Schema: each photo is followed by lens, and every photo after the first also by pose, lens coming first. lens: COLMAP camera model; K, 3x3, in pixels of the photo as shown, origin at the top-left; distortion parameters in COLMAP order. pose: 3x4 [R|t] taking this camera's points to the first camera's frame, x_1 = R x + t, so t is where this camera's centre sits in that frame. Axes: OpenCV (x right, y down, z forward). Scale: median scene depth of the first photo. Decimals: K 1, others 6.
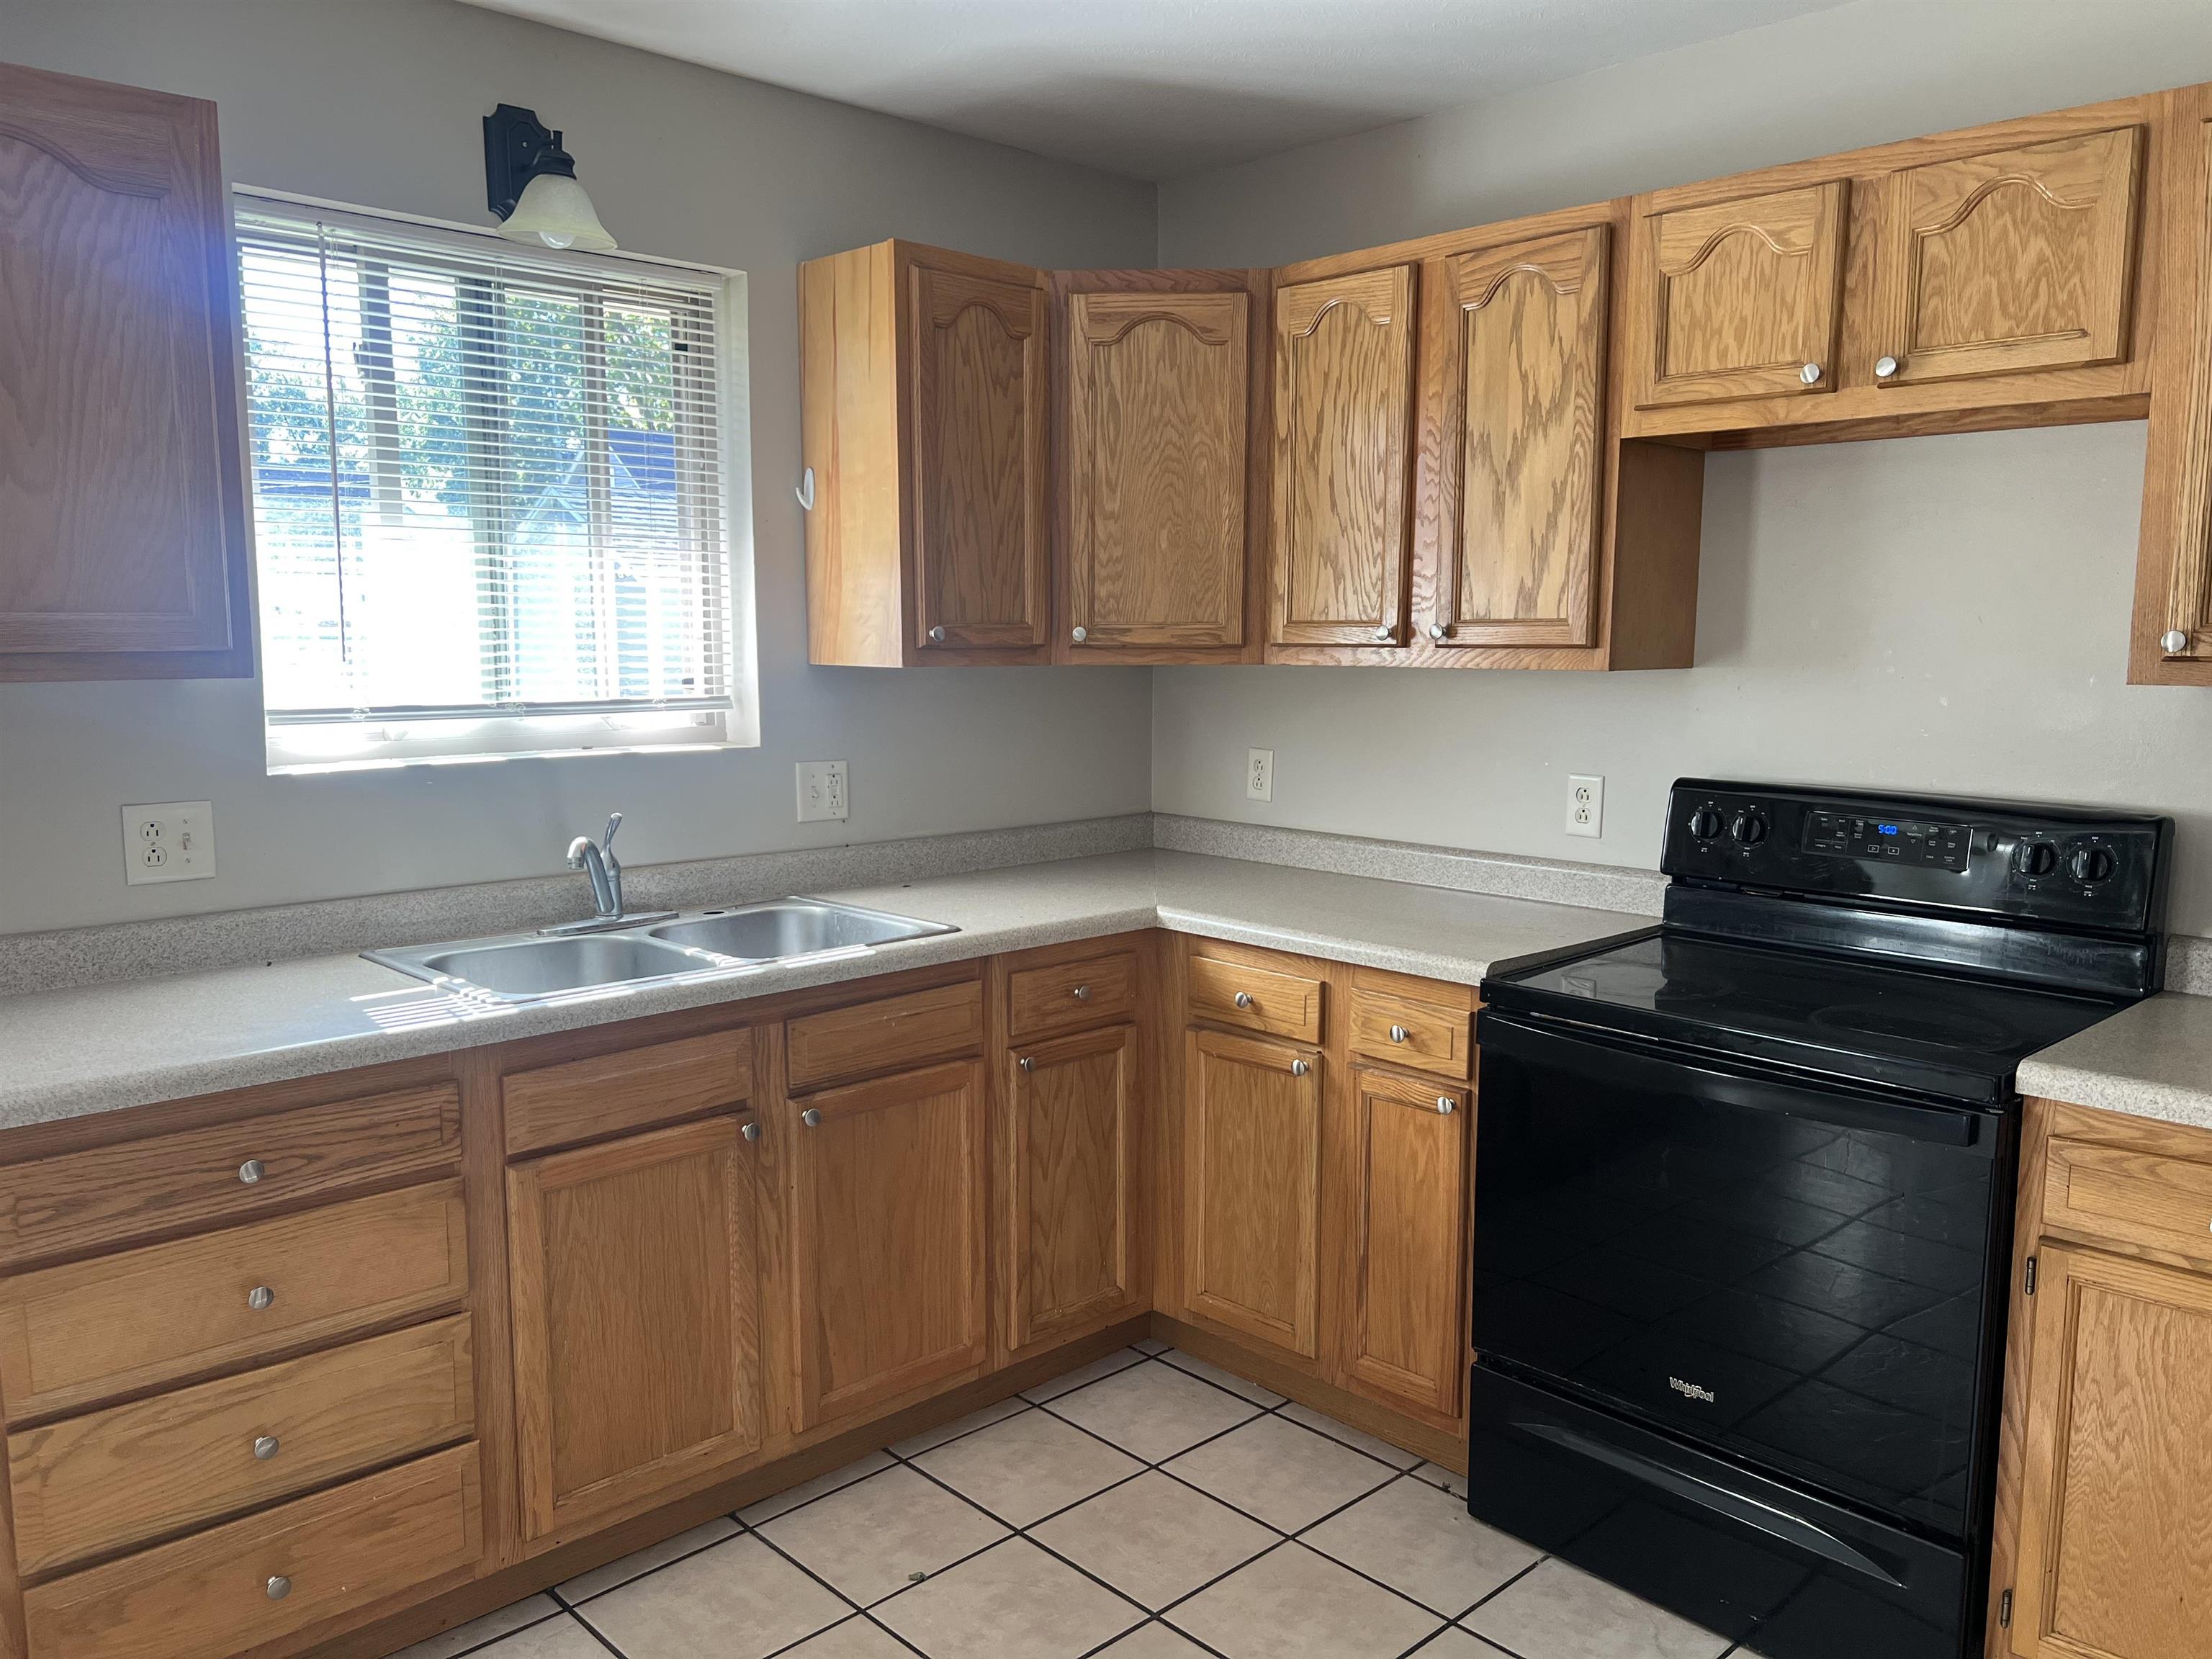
lens RADIAL K [[1621.9, 0, 1100.7], [0, 1621.9, 850.3], [0, 0, 1]] dist [0.058524, -0.094639]
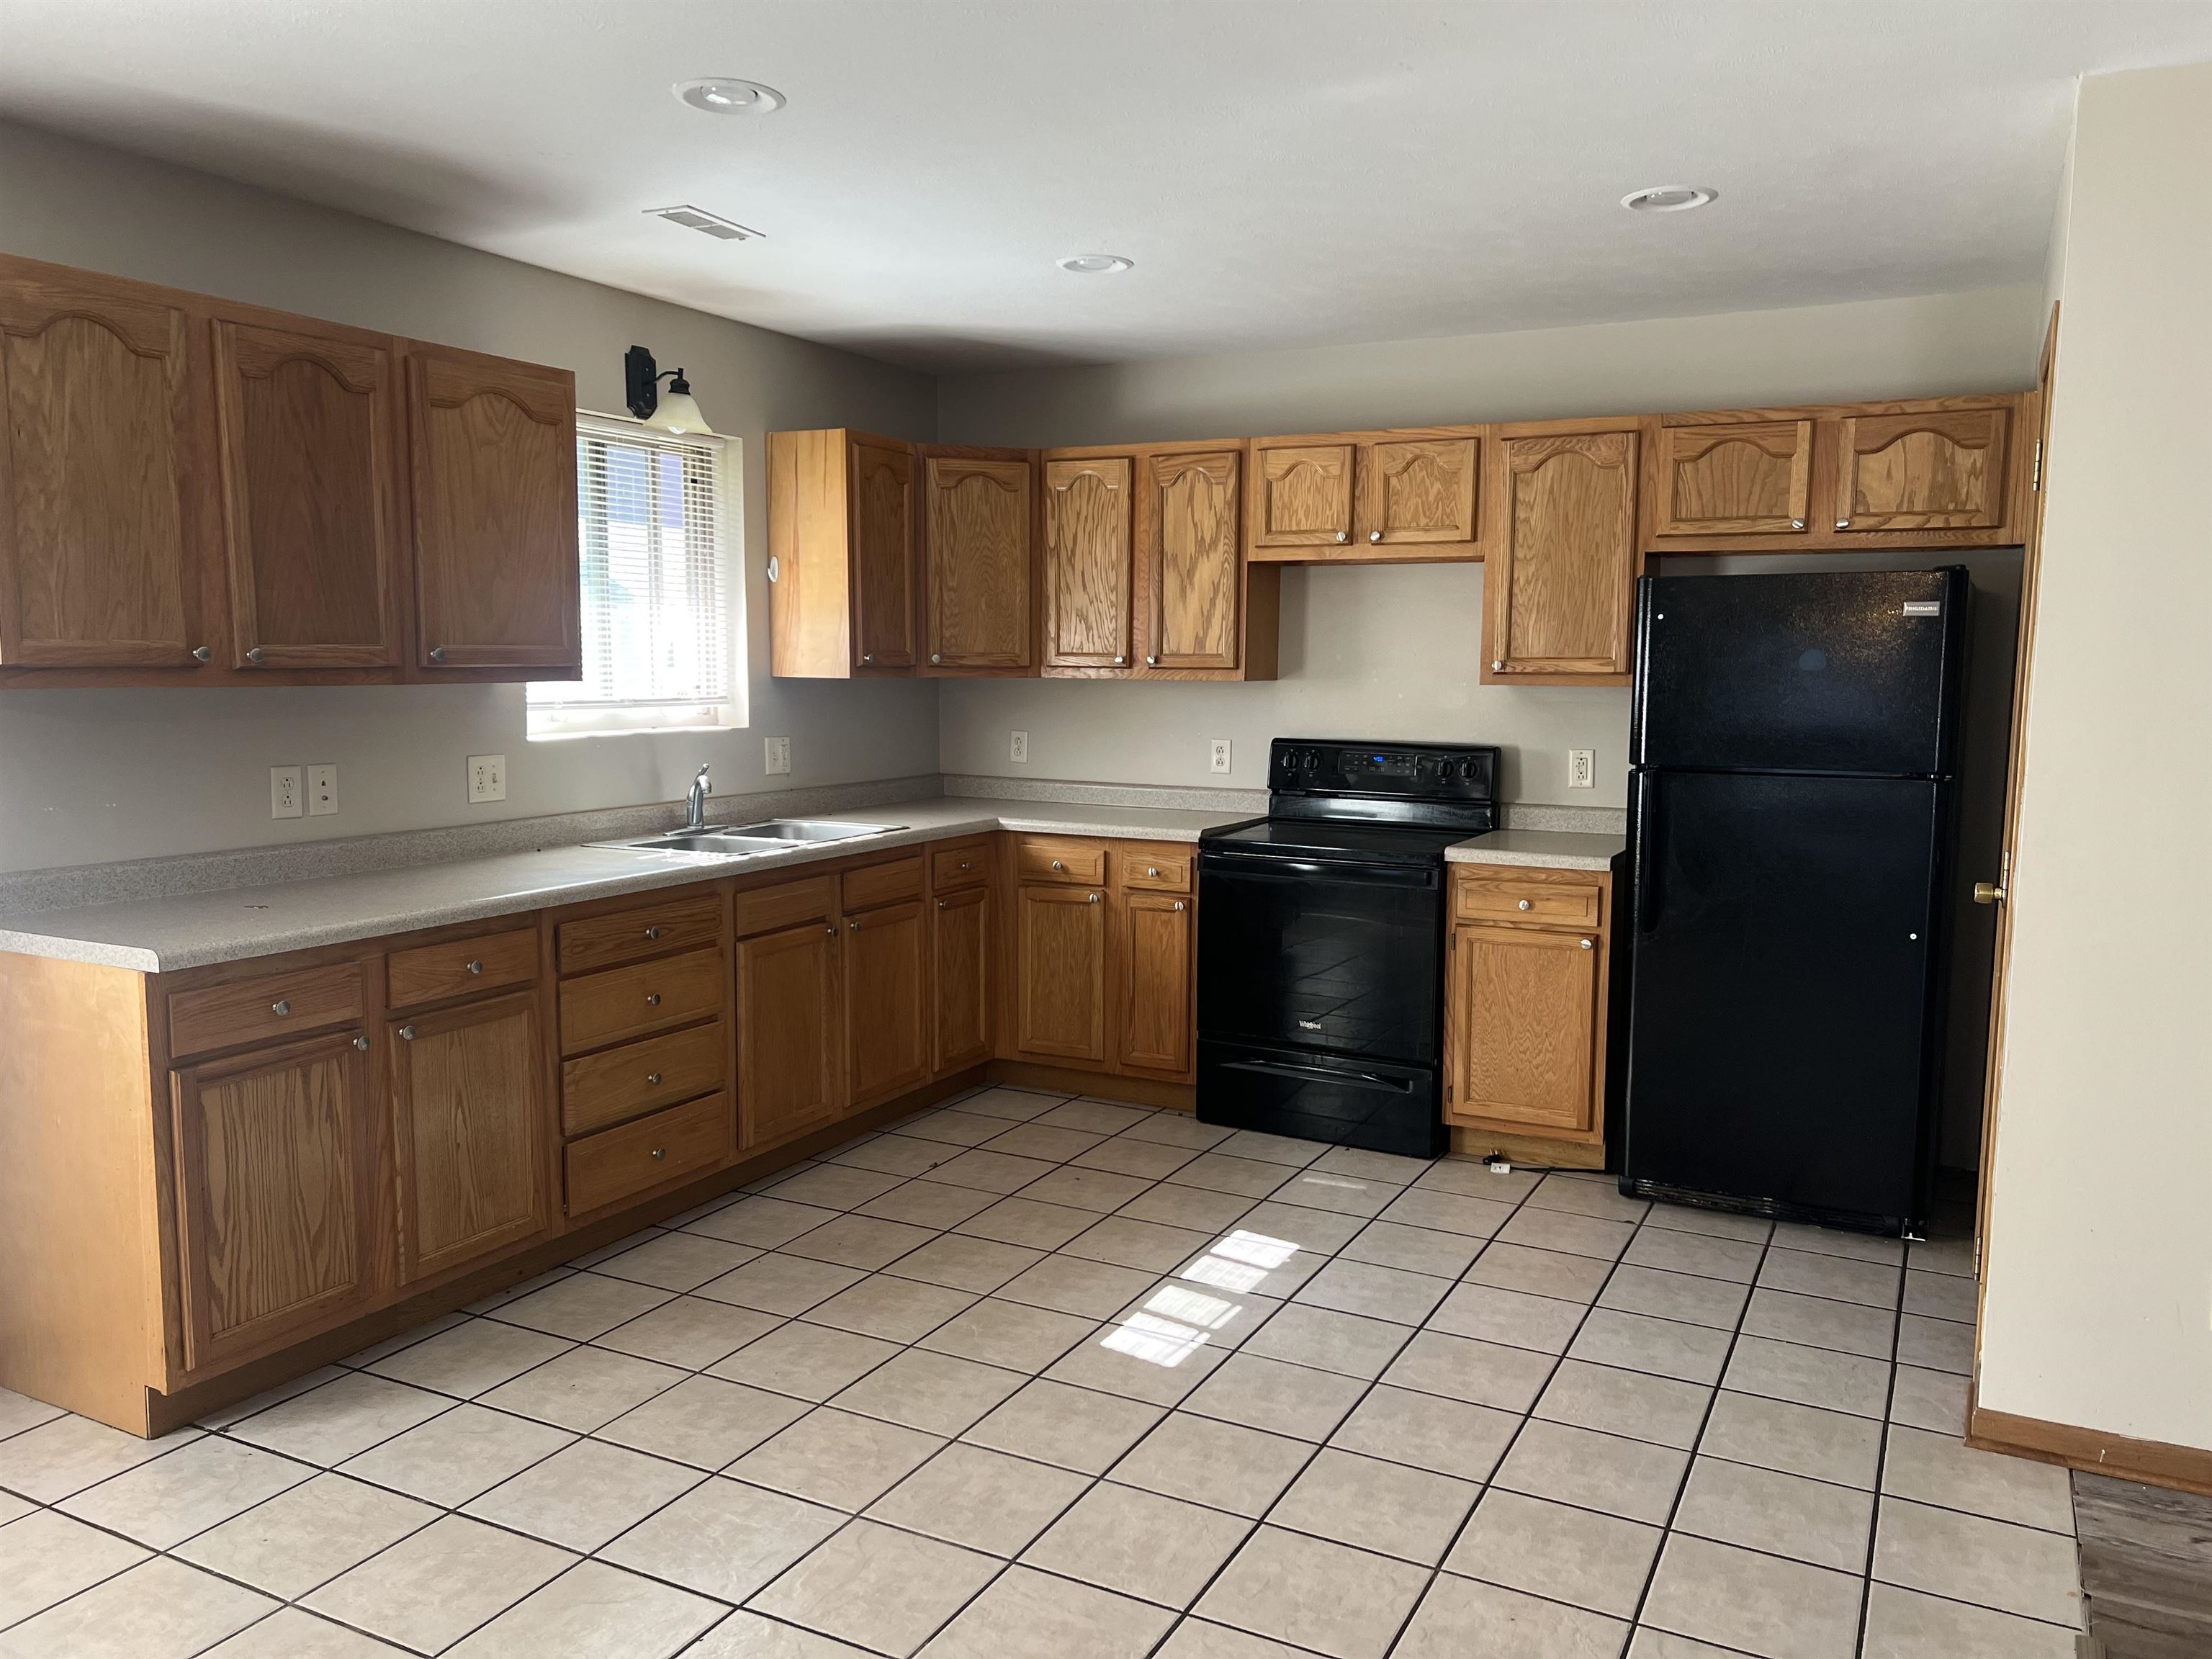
lens RADIAL K [[1621.9, 0, 1100.7], [0, 1621.9, 850.3], [0, 0, 1]] dist [0.058524, -0.094639]
pose [[0.945616, -0.032437, 0.323663, -0.448858], [0.037069, 0.999279, -0.008156, 0.093403], [-0.323165, 0.019710, 0.946137, -0.709758]]
